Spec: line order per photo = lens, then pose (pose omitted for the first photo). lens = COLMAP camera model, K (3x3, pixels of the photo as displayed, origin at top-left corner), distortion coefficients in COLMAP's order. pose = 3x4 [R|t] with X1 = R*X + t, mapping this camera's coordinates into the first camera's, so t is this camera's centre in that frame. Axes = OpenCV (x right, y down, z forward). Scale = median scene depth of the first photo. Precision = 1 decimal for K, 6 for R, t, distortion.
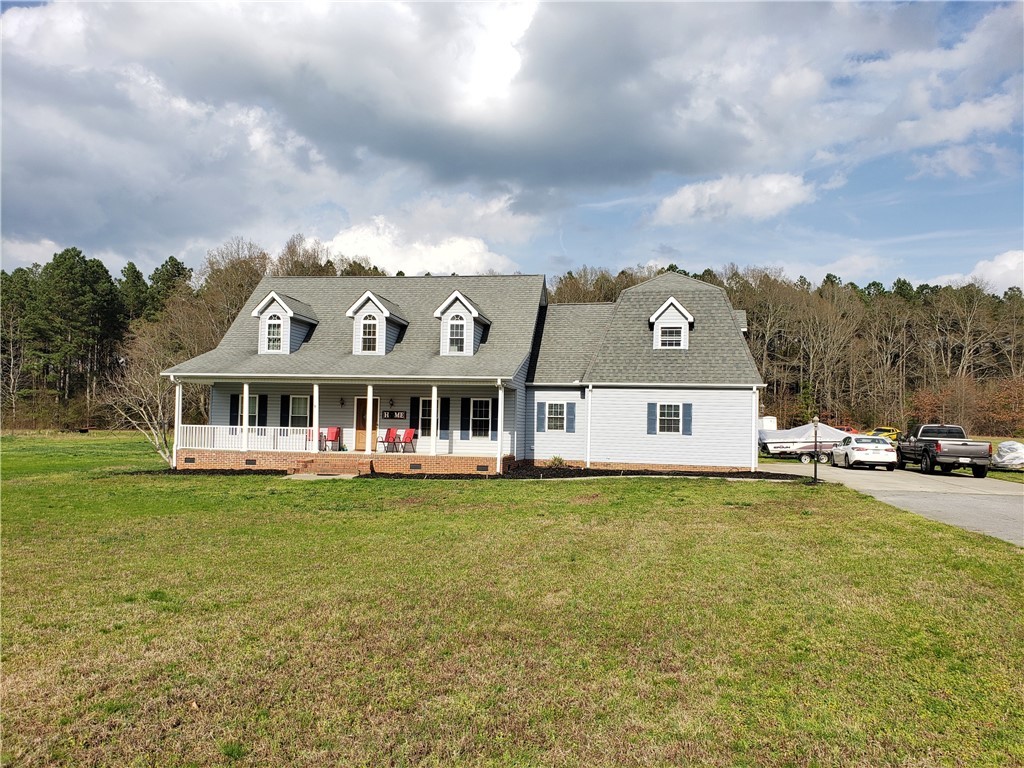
lens RADIAL K [[746.0, 0, 512.5], [0, 746.0, 400.0], [0, 0, 1]] dist [0.051905, -0.003027]
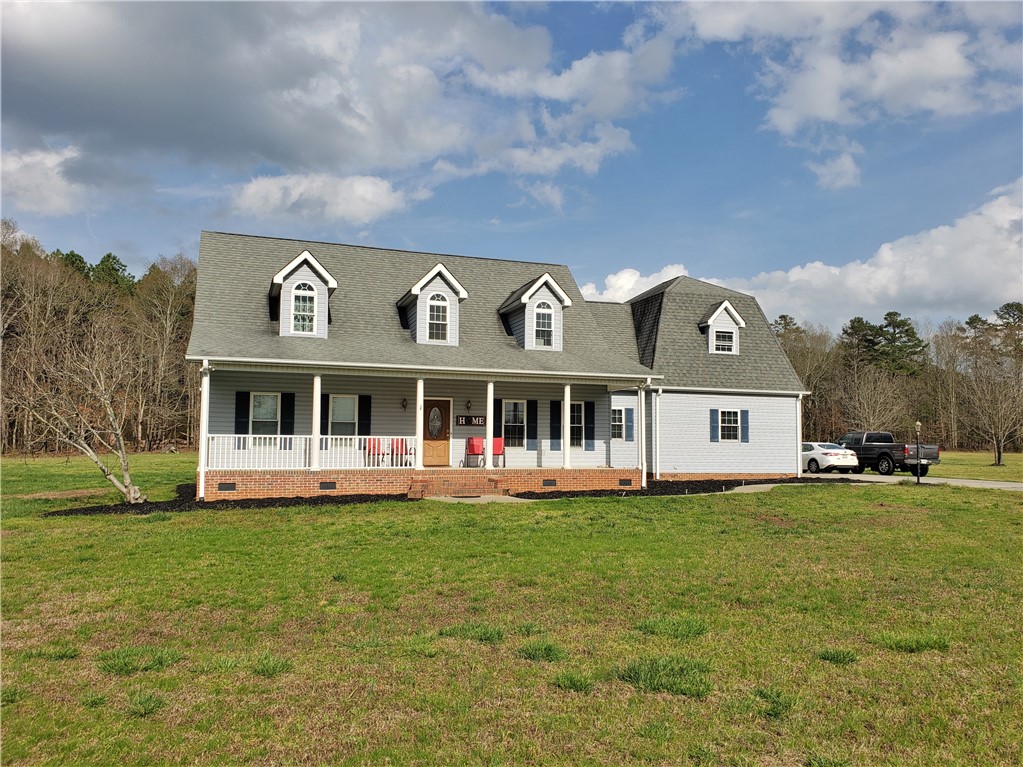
lens RADIAL K [[807.3, 0, 511.5], [0, 807.3, 383.5], [0, 0, 1]] dist [0.078389, -0.134618]
pose [[0.868371, 0.026070, 0.495230, -0.555621], [-0.010655, 0.999368, -0.033927, 0.008971], [-0.495801, 0.024184, 0.868099, 0.225097]]
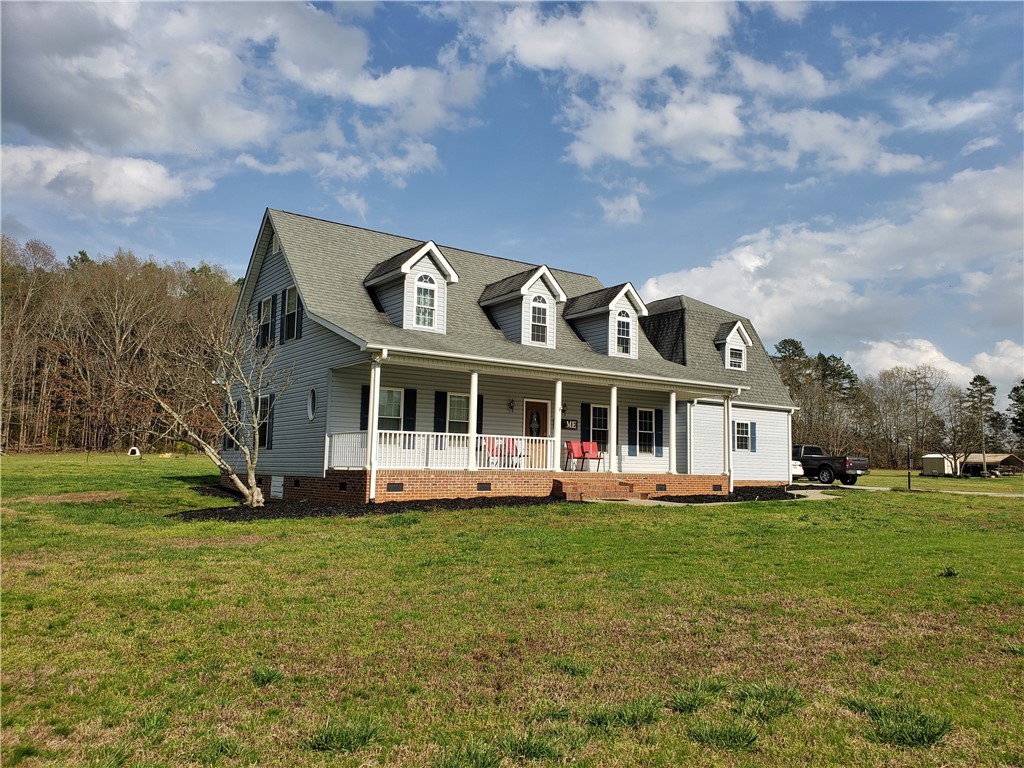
lens RADIAL K [[820.4, 0, 522.9], [0, 820.4, 388.3], [0, 0, 1]] dist [0.069723, -0.133245]
pose [[0.682836, 0.062389, 0.727902, -0.839221], [-0.032762, 0.997960, -0.054803, 0.030928], [-0.729836, 0.013574, 0.683487, 0.434432]]
